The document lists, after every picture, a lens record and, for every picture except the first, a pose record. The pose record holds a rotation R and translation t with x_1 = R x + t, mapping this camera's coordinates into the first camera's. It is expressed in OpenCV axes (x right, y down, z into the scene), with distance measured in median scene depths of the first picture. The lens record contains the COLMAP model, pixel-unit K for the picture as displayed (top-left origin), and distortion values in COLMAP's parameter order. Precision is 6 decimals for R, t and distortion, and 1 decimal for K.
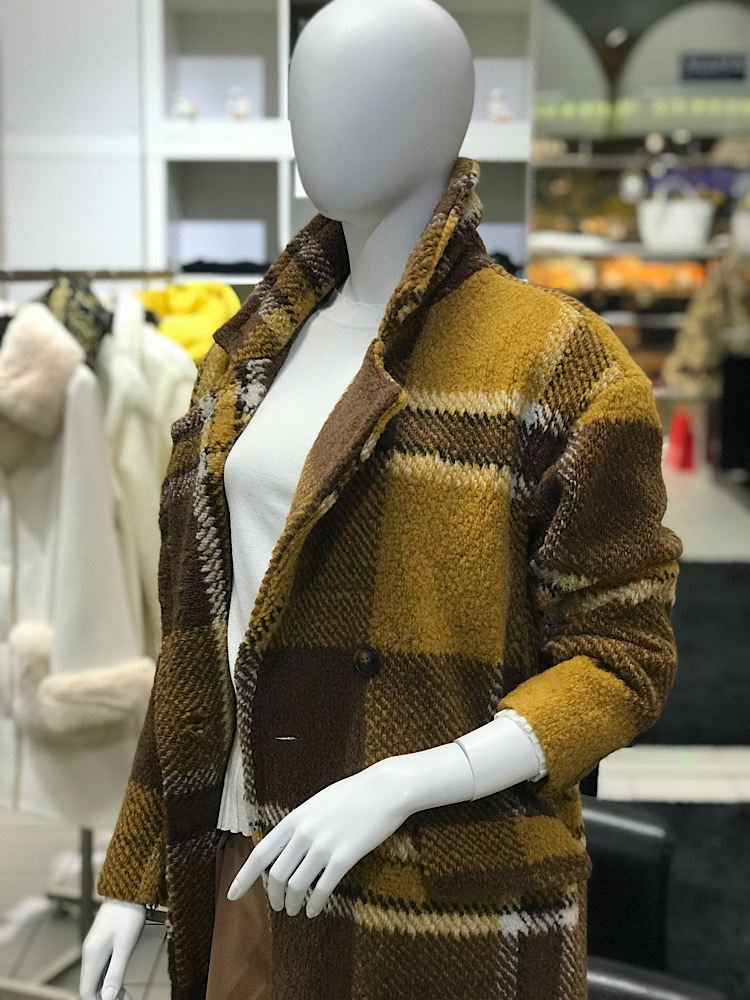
lens RADIAL K [[1636.6, 0, 375.0], [0, 1636.6, 500.0], [0, 0, 1]] dist [-0.006928, 0.184076]
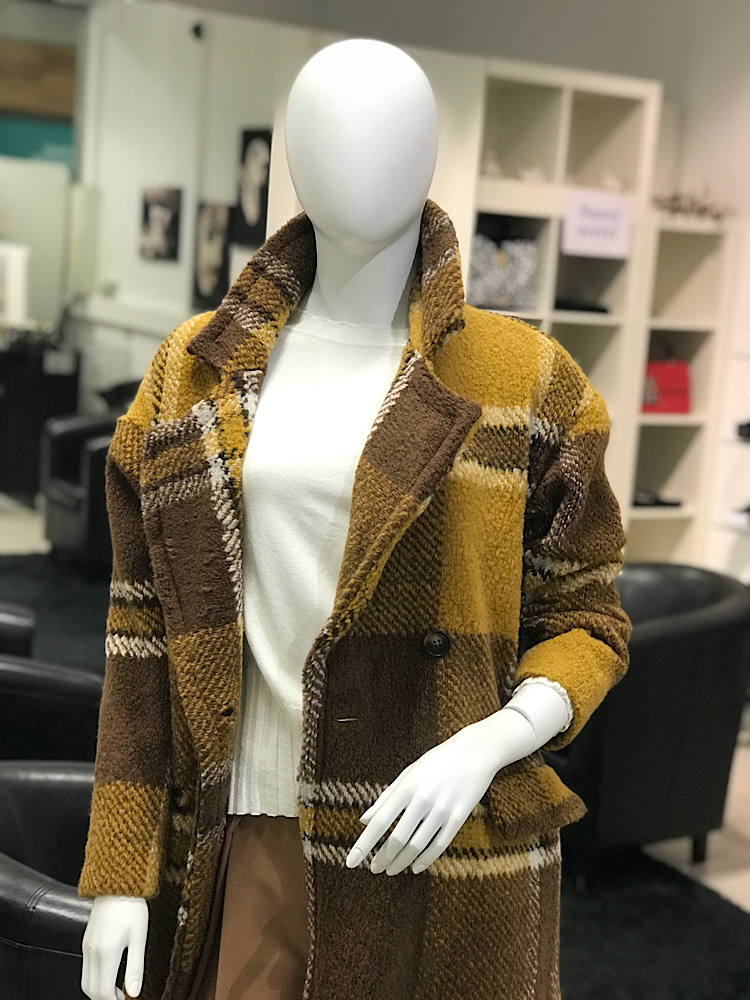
lens RADIAL K [[1636.6, 0, 375.0], [0, 1636.6, 500.0], [0, 0, 1]] dist [-0.006928, 0.184076]
pose [[0.855044, -0.016278, 0.518300, -0.612204], [0.012749, 0.999865, 0.010370, -0.012987], [-0.518398, -0.002259, 0.855136, 0.052110]]
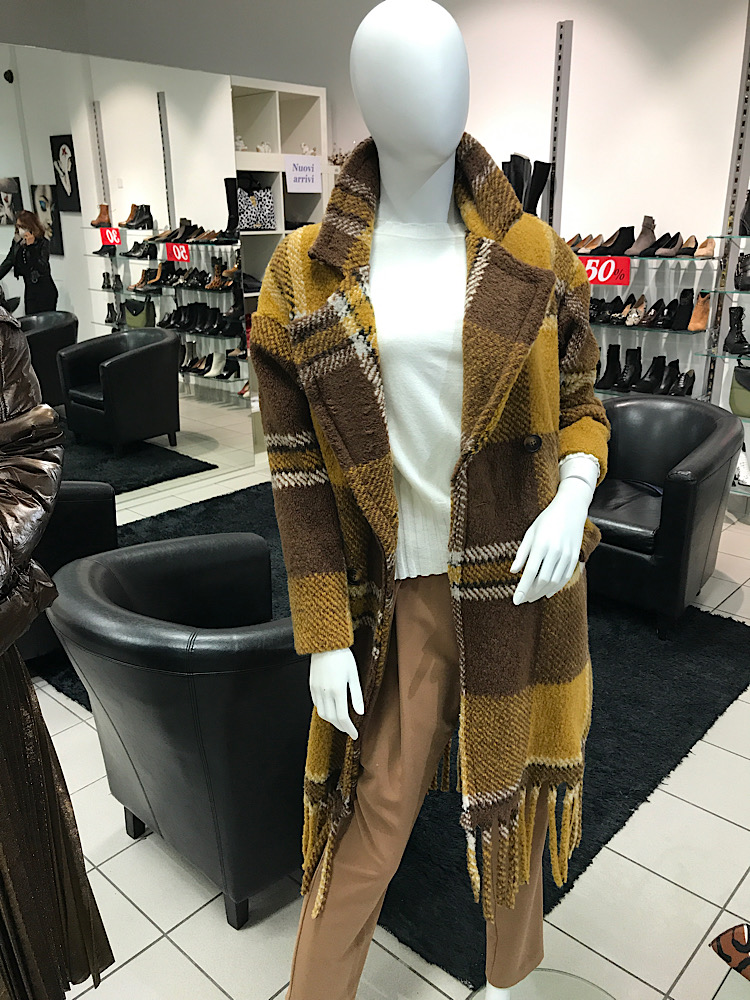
lens RADIAL K [[813.8, 0, 375.0], [0, 813.8, 500.0], [0, 0, 1]] dist [0.047139, -0.007896]
pose [[0.665711, -0.261061, 0.699053, -0.685812], [0.138553, 0.963759, 0.227971, -0.055360], [-0.733233, -0.054907, 0.677757, 0.540843]]
